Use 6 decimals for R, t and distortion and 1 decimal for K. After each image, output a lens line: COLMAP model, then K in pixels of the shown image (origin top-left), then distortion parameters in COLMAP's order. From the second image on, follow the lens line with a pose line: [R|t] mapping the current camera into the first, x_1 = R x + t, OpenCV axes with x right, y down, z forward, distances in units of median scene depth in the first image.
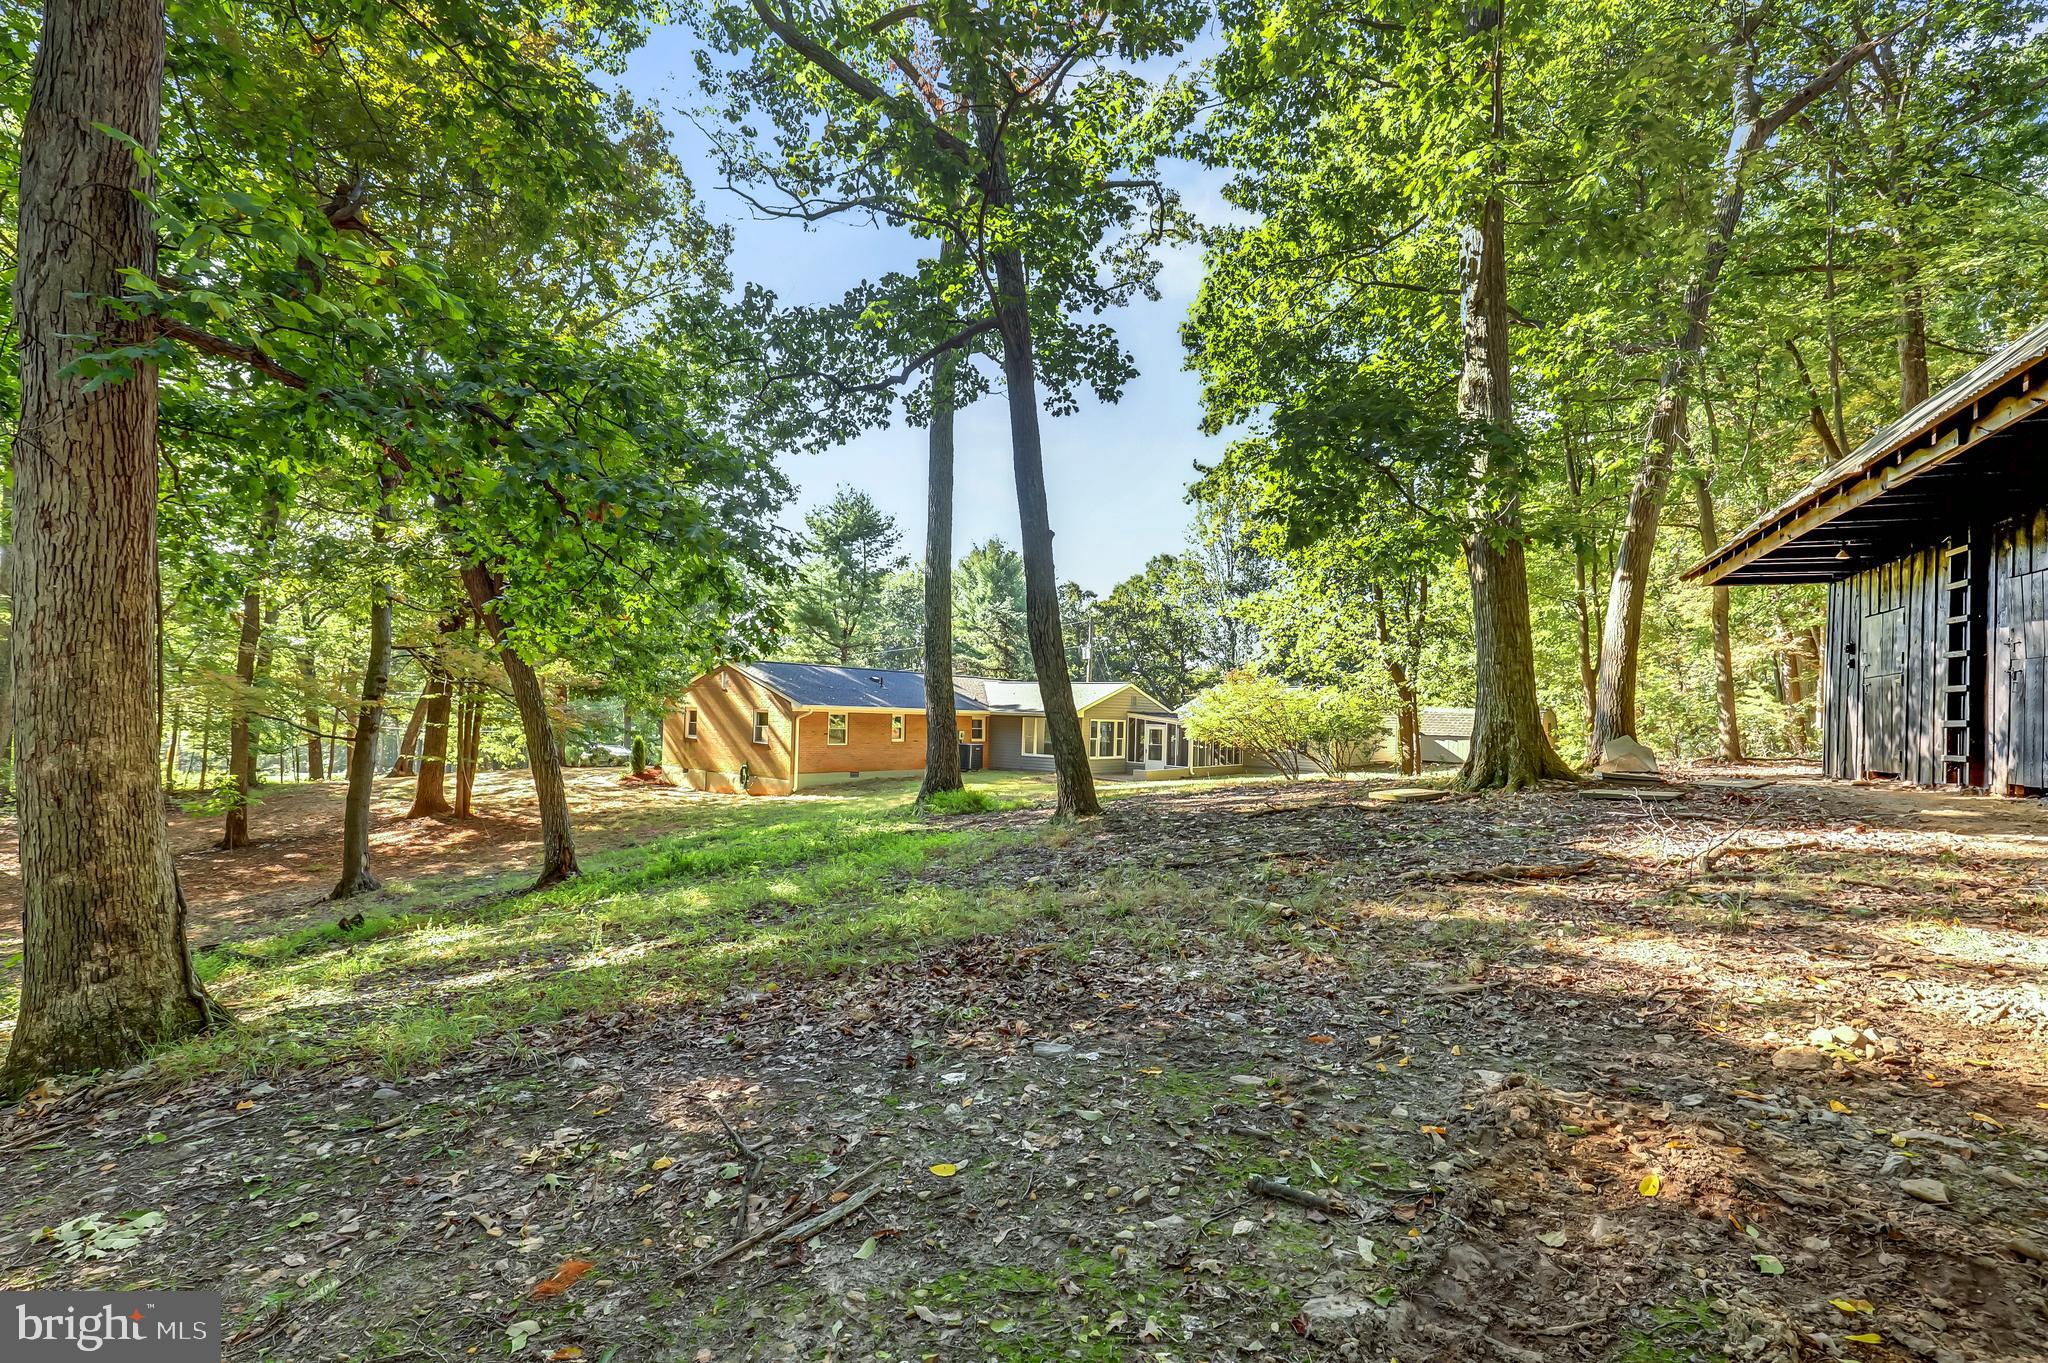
lens RADIAL K [[923.8, 0, 1030.8], [0, 923.8, 709.6], [0, 0, 1]] dist [-0.007488, -0.000164]
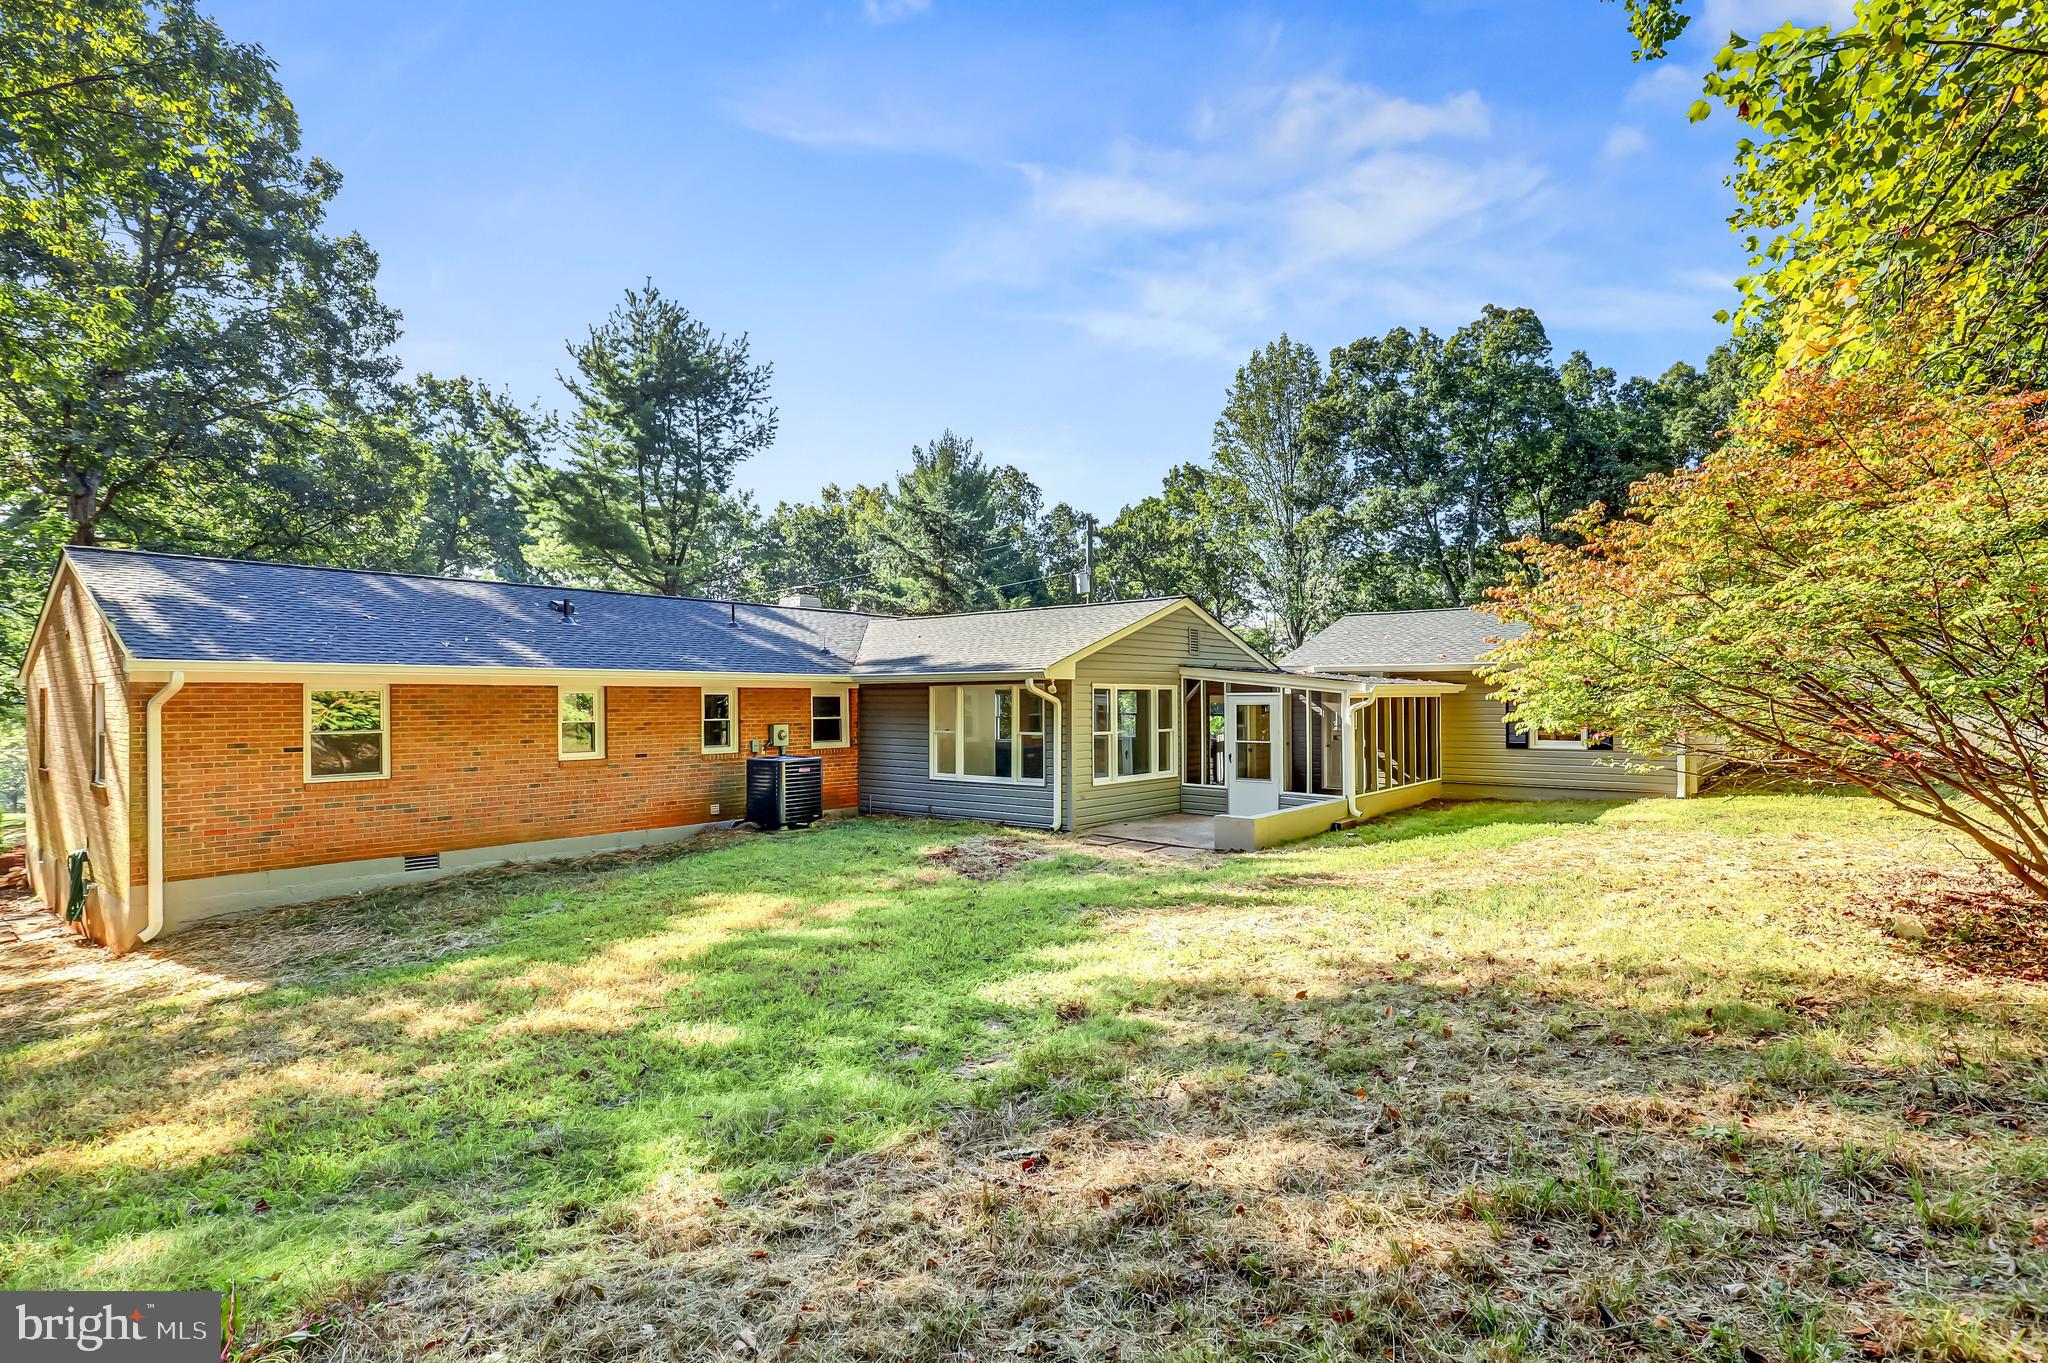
lens RADIAL K [[1058.1, 0, 1024.0], [0, 1058.1, 681.5], [0, 0, 1]] dist [0.000020, 0.000007]
pose [[0.999344, -0.036193, -0.001612, 0.022796], [0.036170, 0.999270, -0.012286, 0.009018], [0.002055, 0.012219, 0.999923, 0.348437]]
